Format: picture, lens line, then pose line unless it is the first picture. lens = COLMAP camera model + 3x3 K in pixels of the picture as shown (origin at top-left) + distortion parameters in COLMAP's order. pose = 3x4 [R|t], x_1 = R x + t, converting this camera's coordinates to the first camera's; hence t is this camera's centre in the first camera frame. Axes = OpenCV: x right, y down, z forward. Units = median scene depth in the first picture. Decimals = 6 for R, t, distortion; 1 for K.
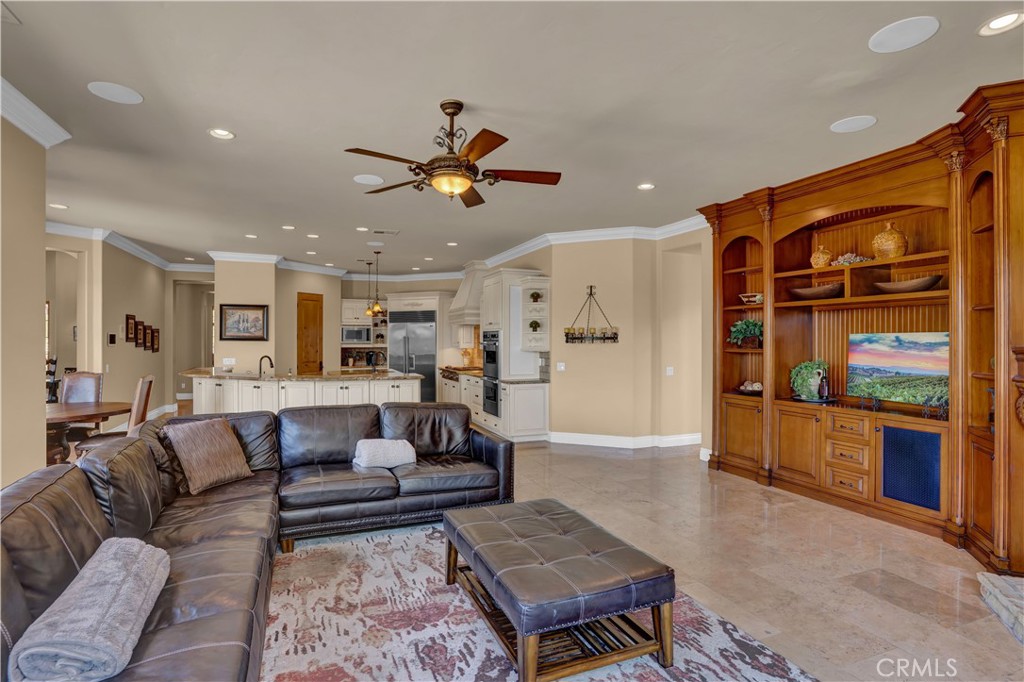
lens RADIAL K [[515.7, 0, 513.6], [0, 515.7, 342.5], [0, 0, 1]] dist [-0.069311, 0.026115]
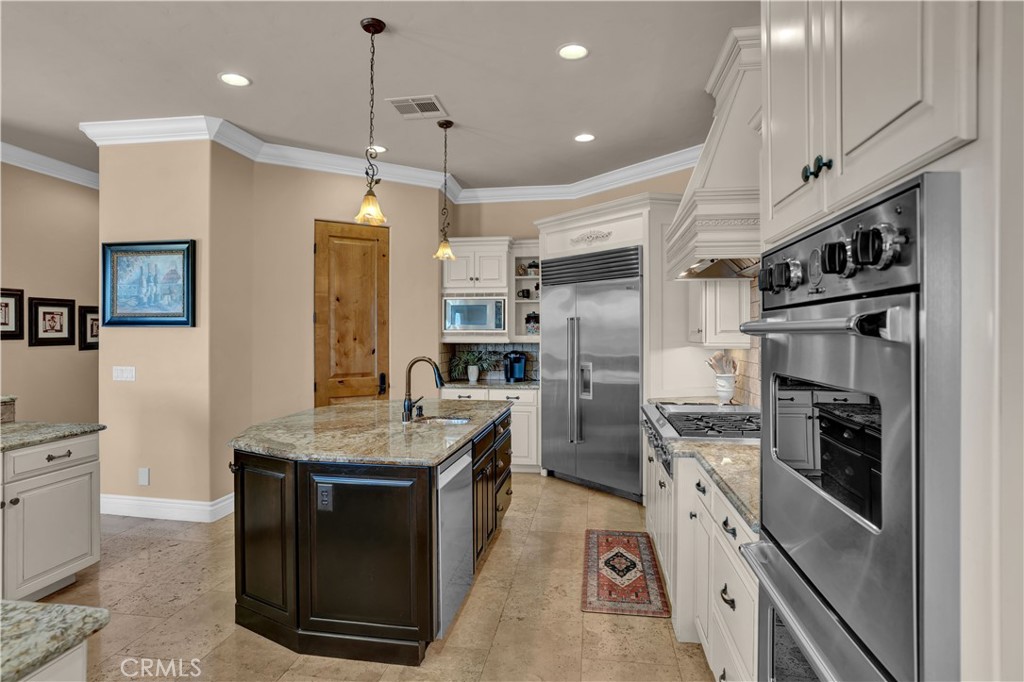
lens RADIAL K [[554.2, 0, 507.8], [0, 554.2, 333.6], [0, 0, 1]] dist [-0.051463, 0.003940]
pose [[0.860611, 0.000173, -0.509262, -0.030527], [-0.001333, 0.999997, -0.001913, 0.002298], [0.509261, 0.002326, 0.860609, 0.607672]]
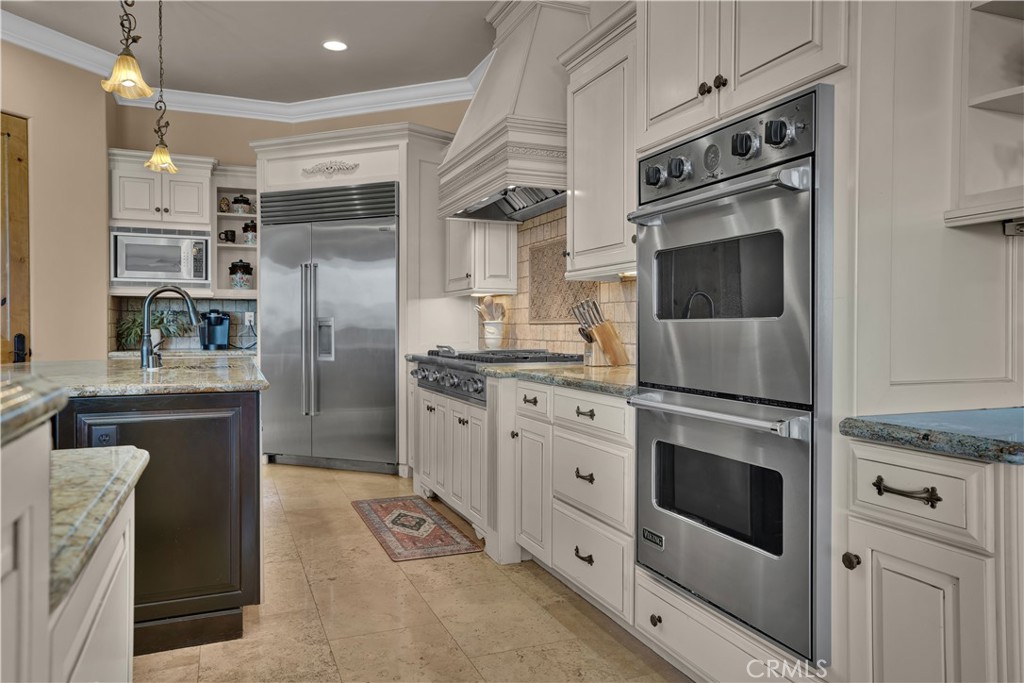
lens RADIAL K [[702.8, 0, 510.9], [0, 702.8, 336.1], [0, 0, 1]] dist [-0.007532, 0.034668]
pose [[0.999915, 0.001166, 0.012971, -0.084352], [-0.001288, 0.999956, 0.009343, 0.032326], [-0.012959, -0.009359, 0.999872, 0.547776]]
